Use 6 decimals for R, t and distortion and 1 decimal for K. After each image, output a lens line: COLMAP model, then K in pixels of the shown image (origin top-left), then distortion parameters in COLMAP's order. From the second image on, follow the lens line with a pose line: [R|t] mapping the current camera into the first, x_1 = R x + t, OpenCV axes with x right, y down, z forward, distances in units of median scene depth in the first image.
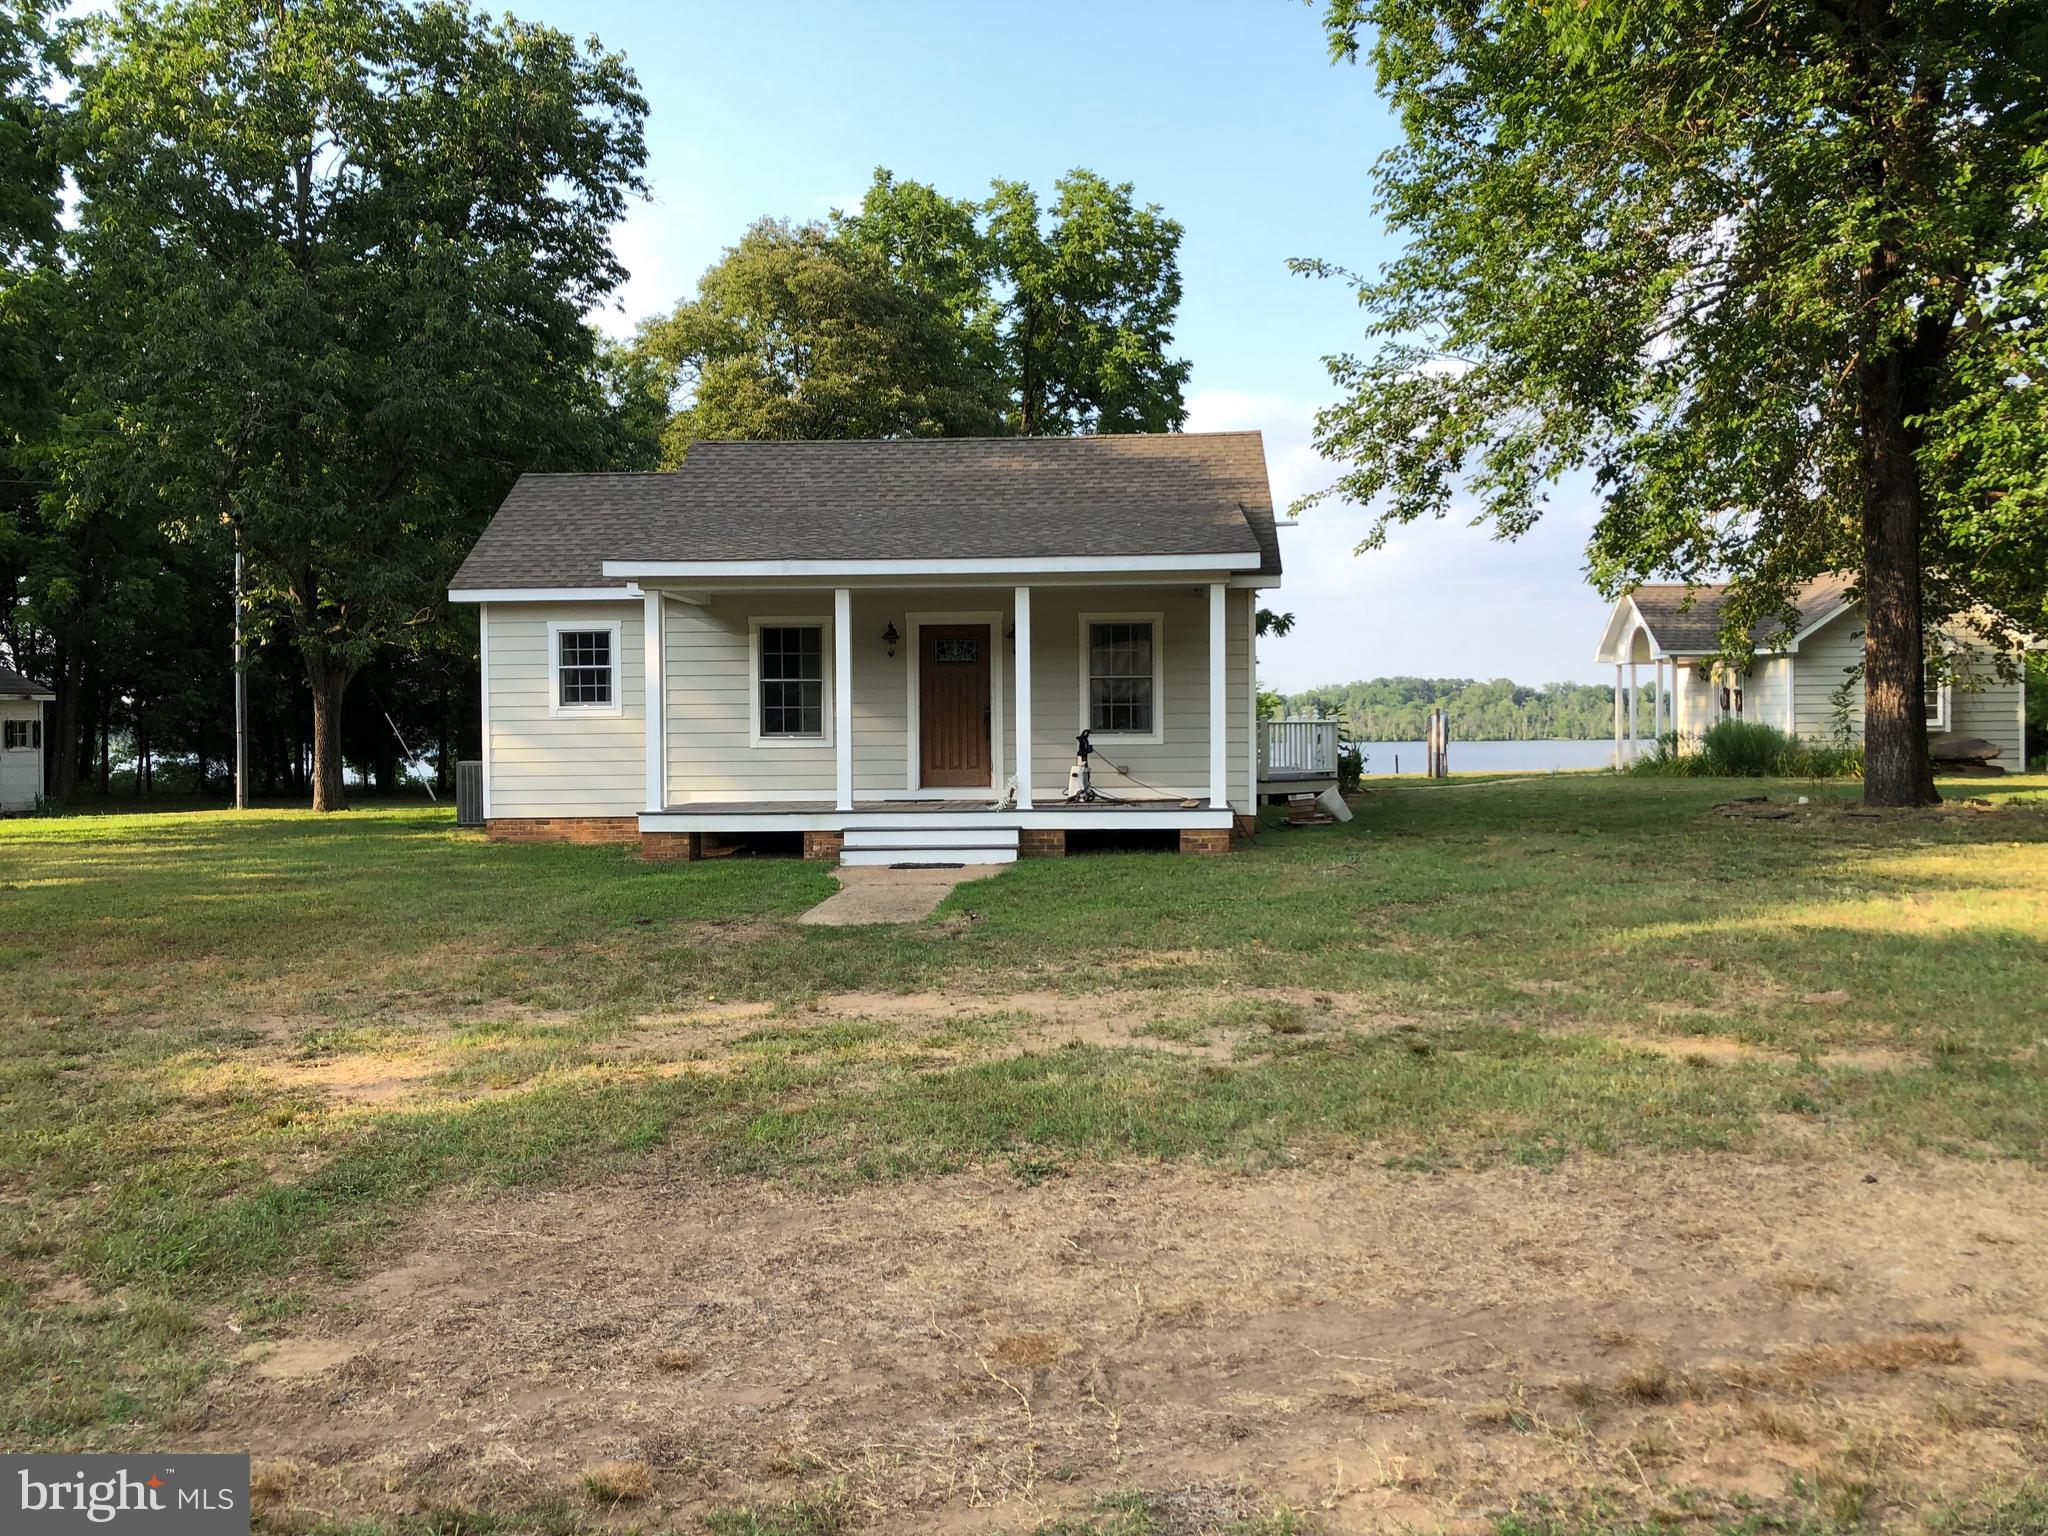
lens RADIAL K [[1712.1, 0, 934.4], [0, 1712.1, 773.8], [0, 0, 1]] dist [-0.000695, 0.098059]
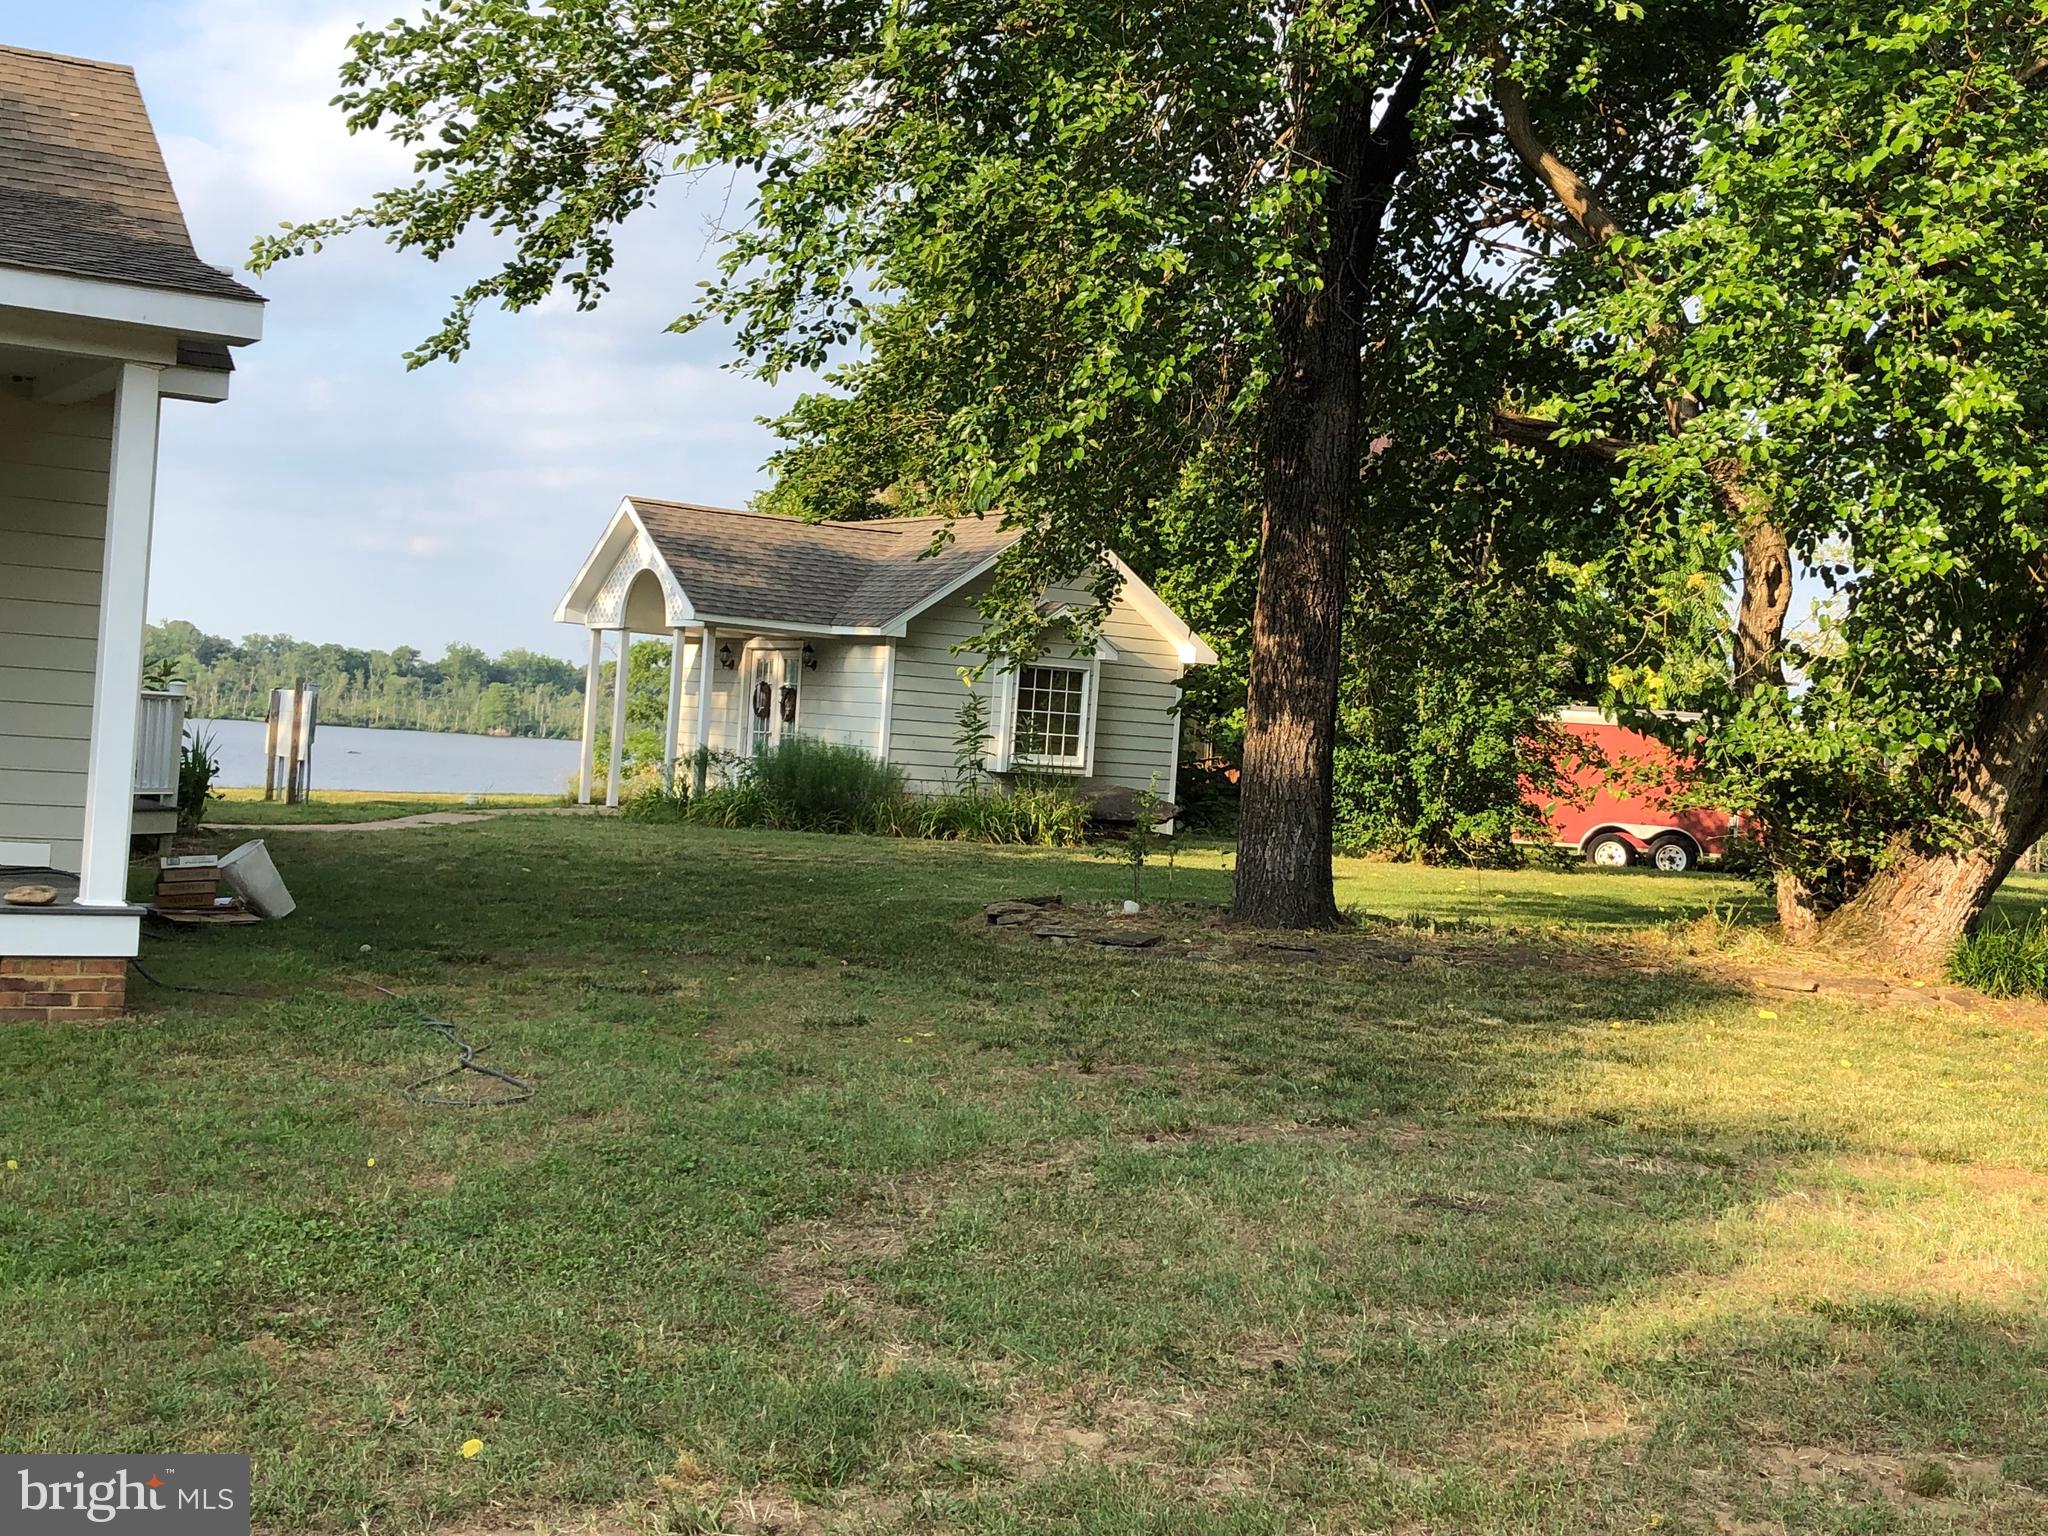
lens RADIAL K [[2505.2, 0, 1024.0], [0, 2505.2, 768.0], [0, 0, 1]] dist [0.163800, -0.638886]
pose [[0.784793, 0.053358, 0.617456, -0.025733], [-0.055038, 0.998351, -0.016320, -0.009617], [-0.617309, -0.021176, 0.786436, 0.236268]]
